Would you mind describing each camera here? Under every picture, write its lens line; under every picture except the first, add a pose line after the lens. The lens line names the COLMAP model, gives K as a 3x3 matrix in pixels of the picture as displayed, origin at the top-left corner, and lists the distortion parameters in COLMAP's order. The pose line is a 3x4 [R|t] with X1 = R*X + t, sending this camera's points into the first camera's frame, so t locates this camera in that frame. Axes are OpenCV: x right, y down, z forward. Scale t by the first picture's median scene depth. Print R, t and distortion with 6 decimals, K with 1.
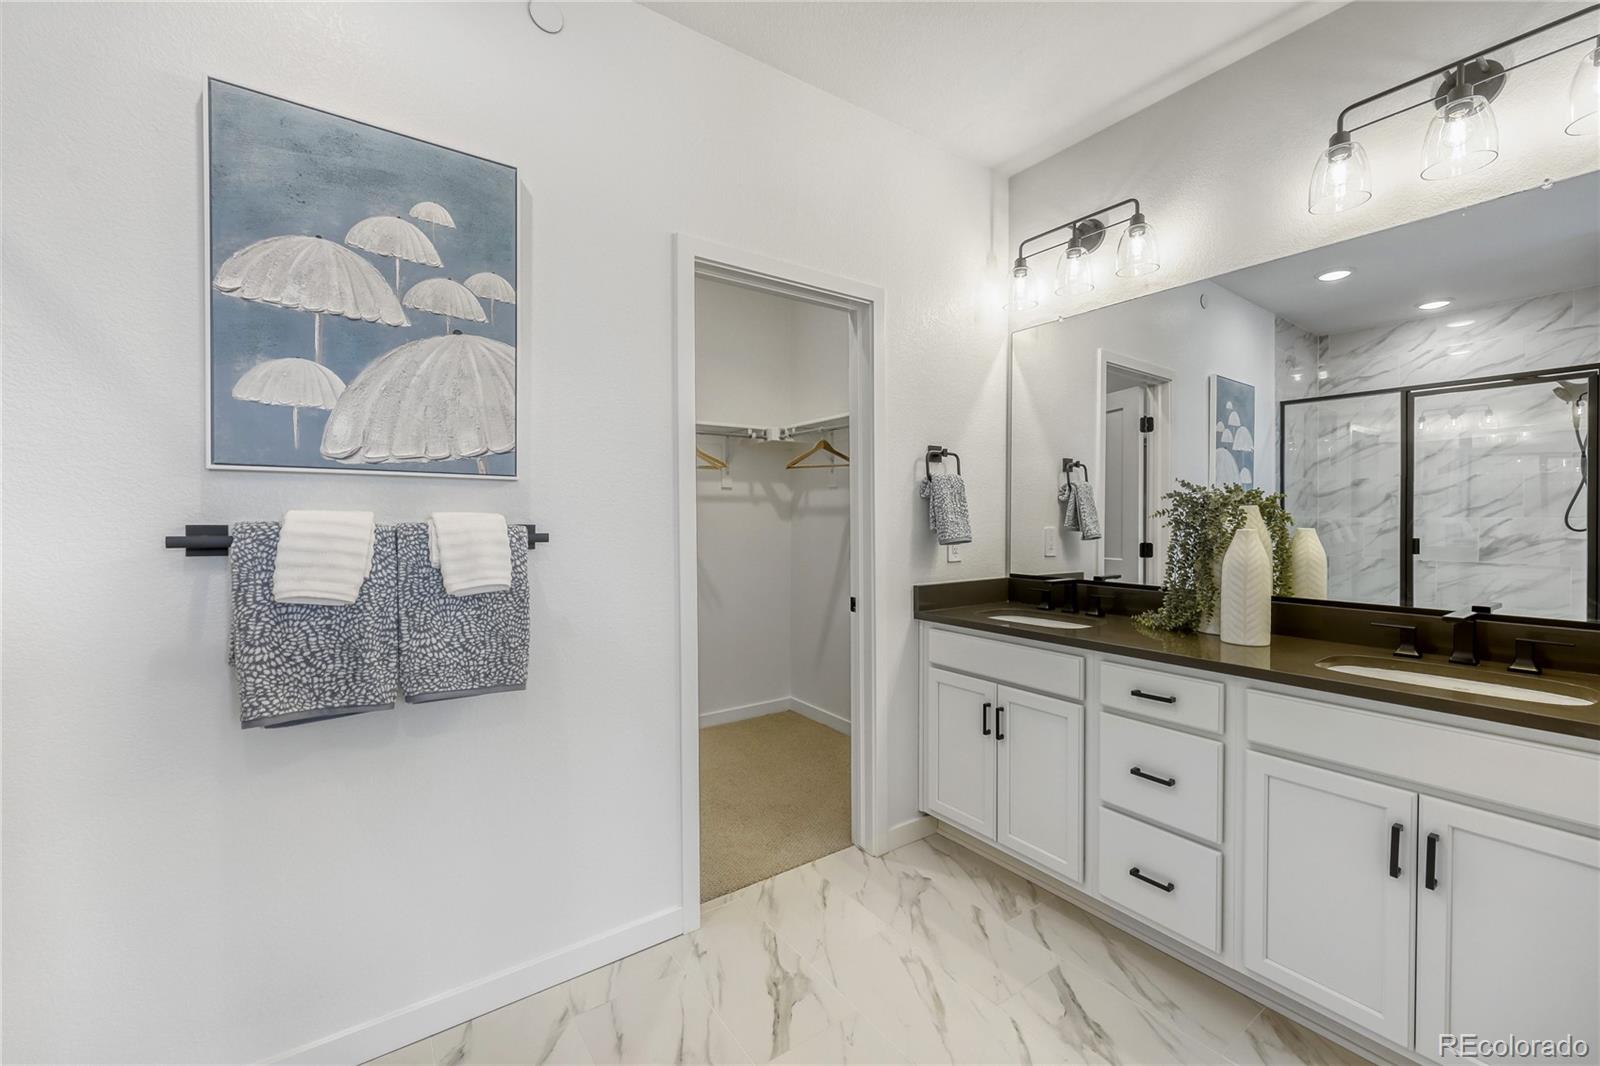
lens RADIAL K [[643.6, 0, 797.3], [0, 643.6, 532.3], [0, 0, 1]] dist [0.000485, -0.000031]
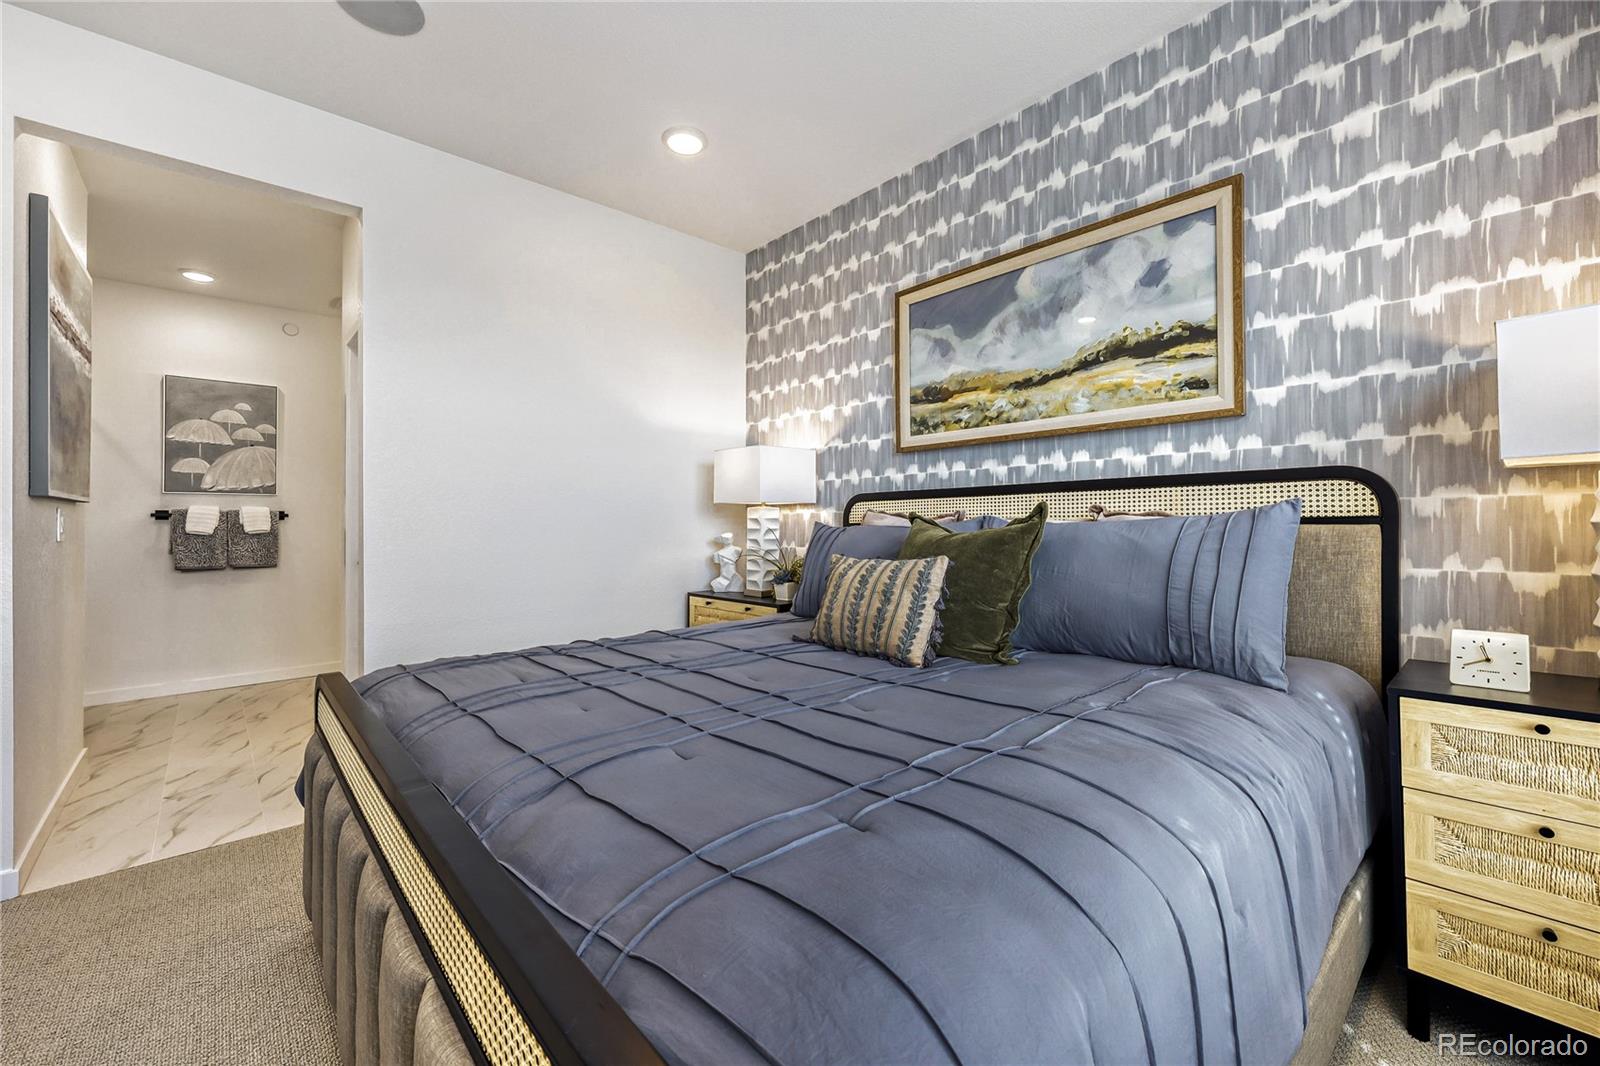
lens RADIAL K [[643.6, 0, 797.9], [0, 643.6, 519.7], [0, 0, 1]] dist [0.000485, -0.000031]
pose [[0.992146, -0.002284, 0.125061, 1.713839], [0.004430, 0.999848, -0.016888, 0.097523], [-0.125003, 0.017309, 0.992005, -2.418173]]
